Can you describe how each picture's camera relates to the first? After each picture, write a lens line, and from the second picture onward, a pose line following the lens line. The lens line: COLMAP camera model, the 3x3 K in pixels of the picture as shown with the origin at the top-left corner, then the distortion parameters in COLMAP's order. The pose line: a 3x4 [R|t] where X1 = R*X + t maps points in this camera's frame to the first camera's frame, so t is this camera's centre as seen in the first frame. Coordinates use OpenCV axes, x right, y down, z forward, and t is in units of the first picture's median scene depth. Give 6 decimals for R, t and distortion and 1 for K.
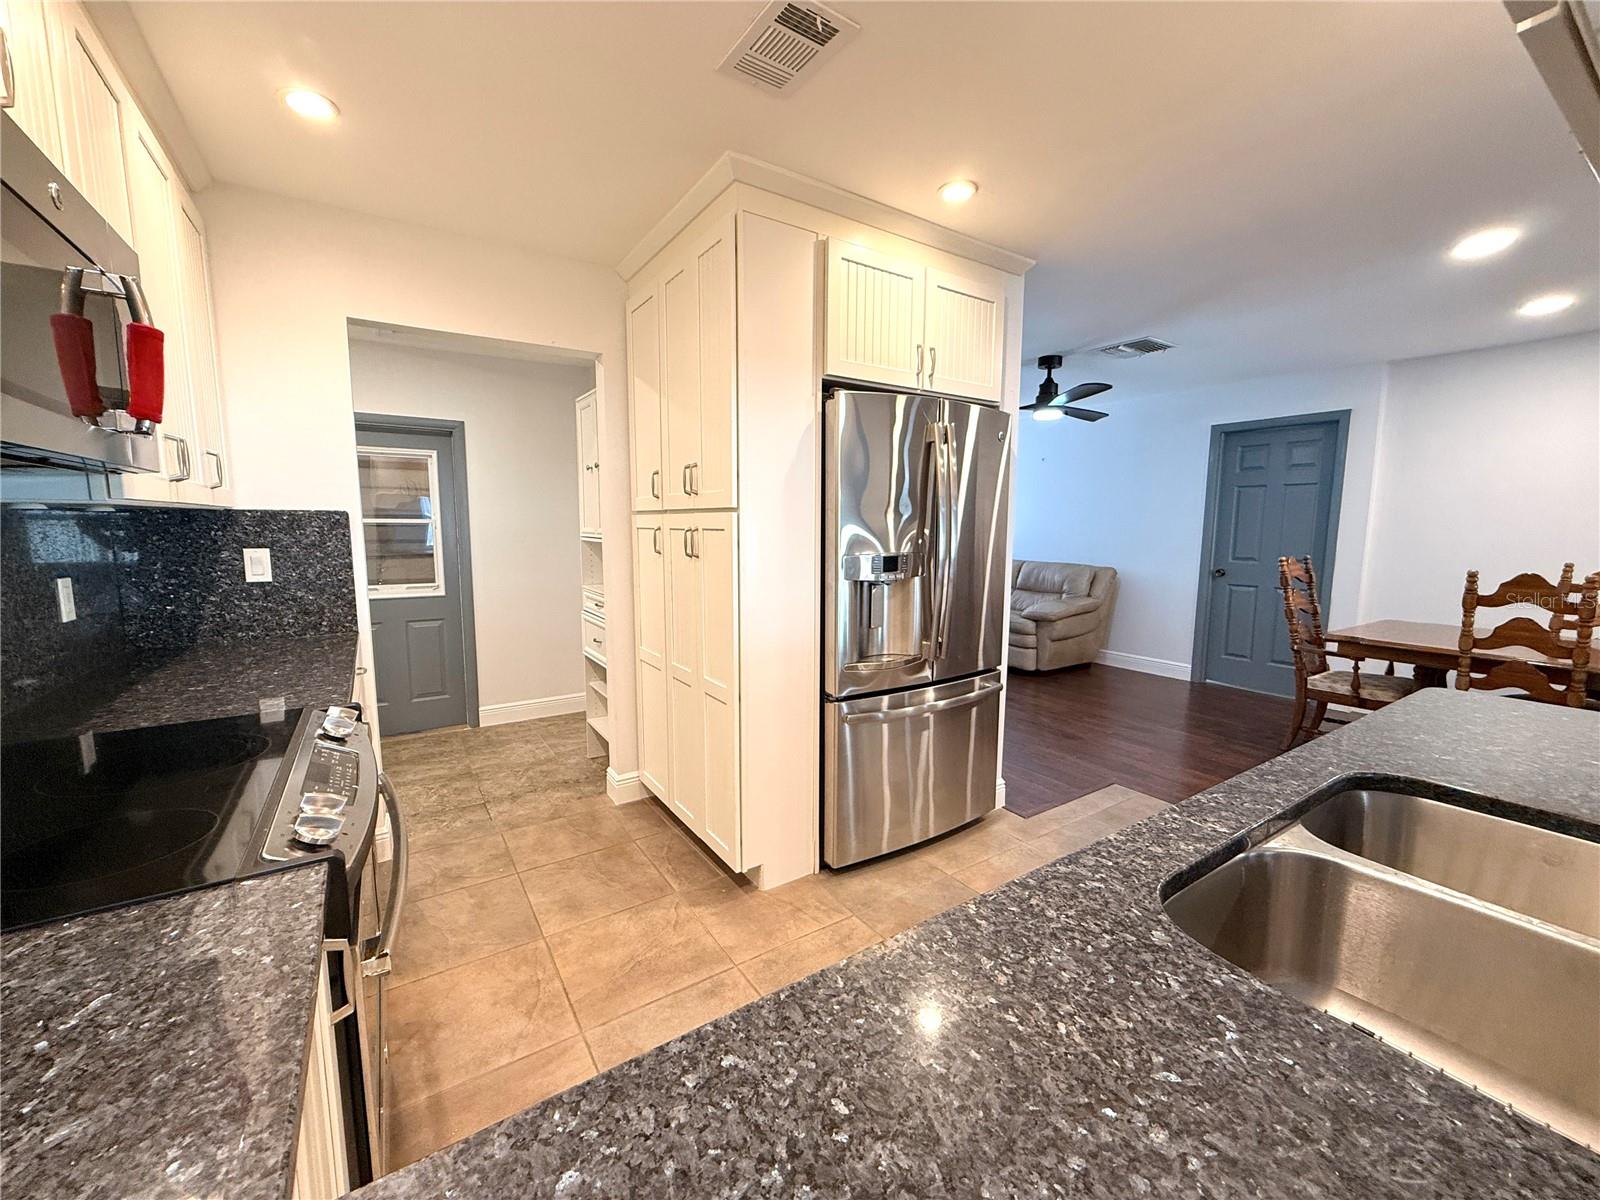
lens RADIAL K [[635.9, 0, 794.2], [0, 635.9, 602.1], [0, 0, 1]] dist [0.001374, 0.000142]
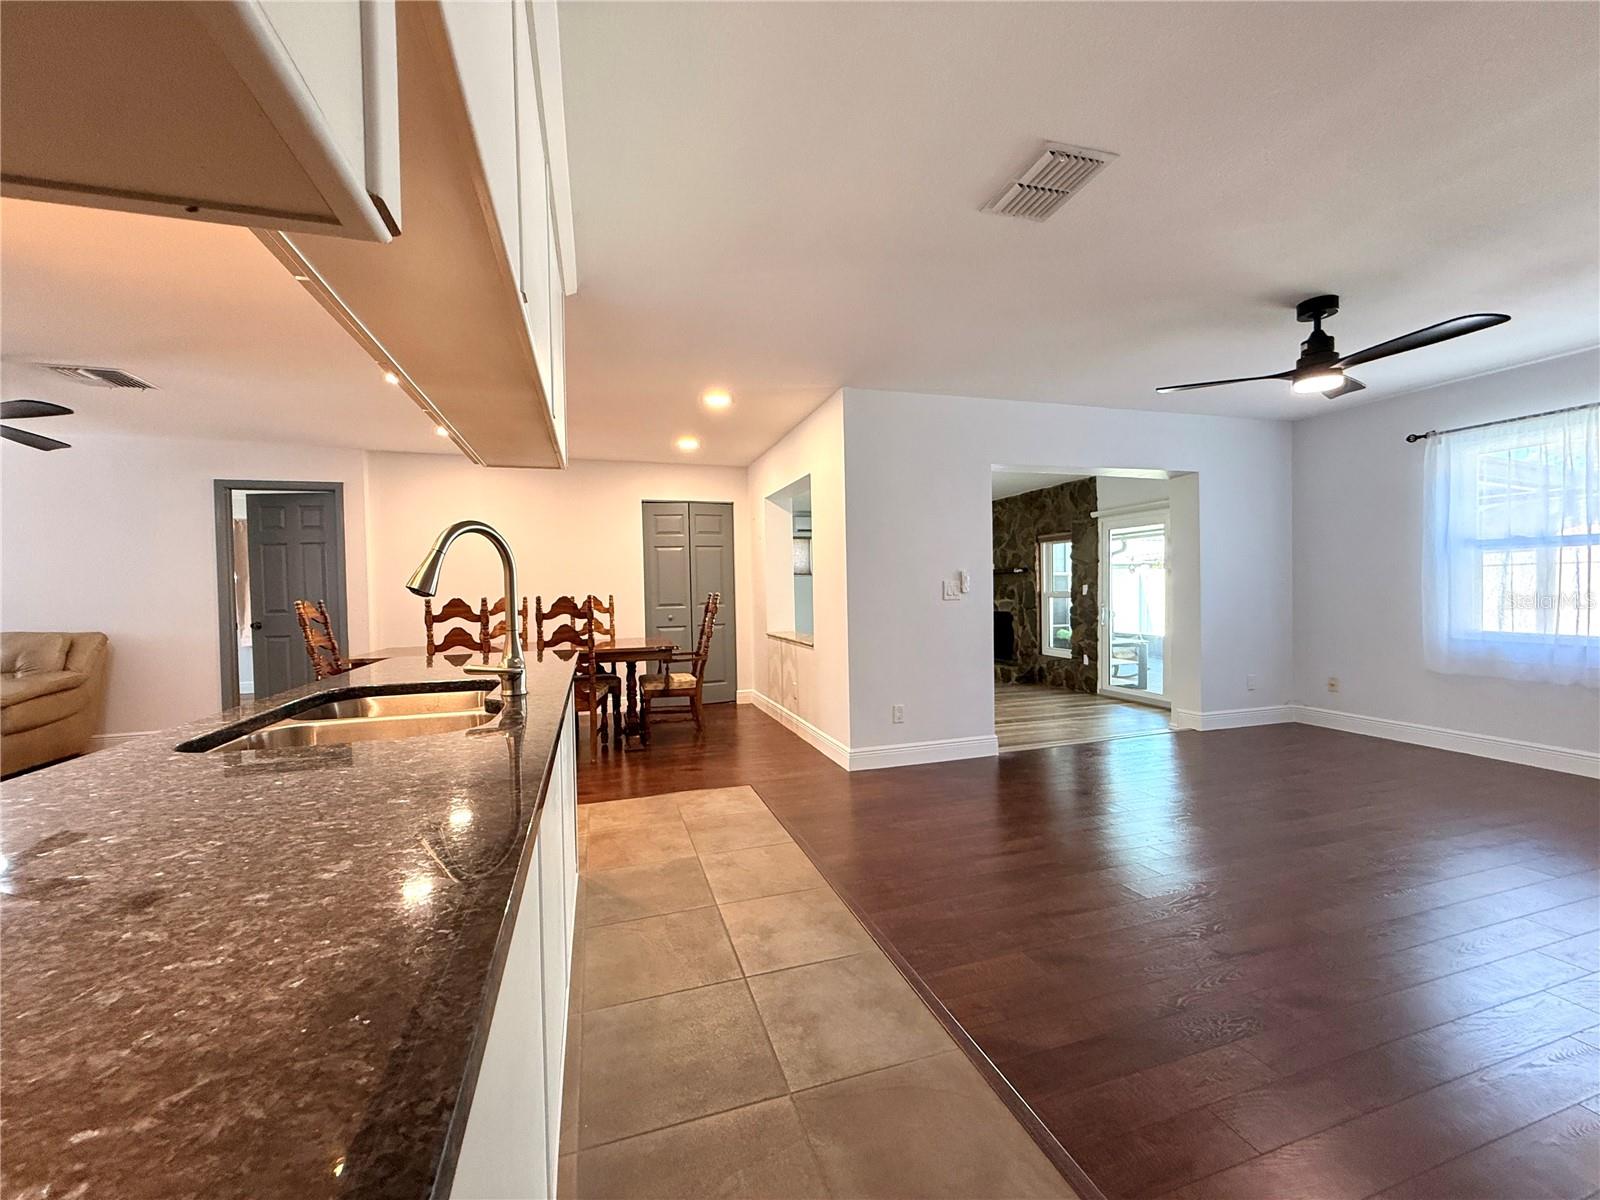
lens RADIAL K [[638.5, 0, 797.0], [0, 638.5, 598.2], [0, 0, 1]] dist [-0.000808, -0.000148]
pose [[0.271053, -0.024436, 0.962254, -0.104610], [0.141462, 0.989834, -0.014711, 0.088633], [-0.952113, 0.140110, 0.271754, -0.195638]]
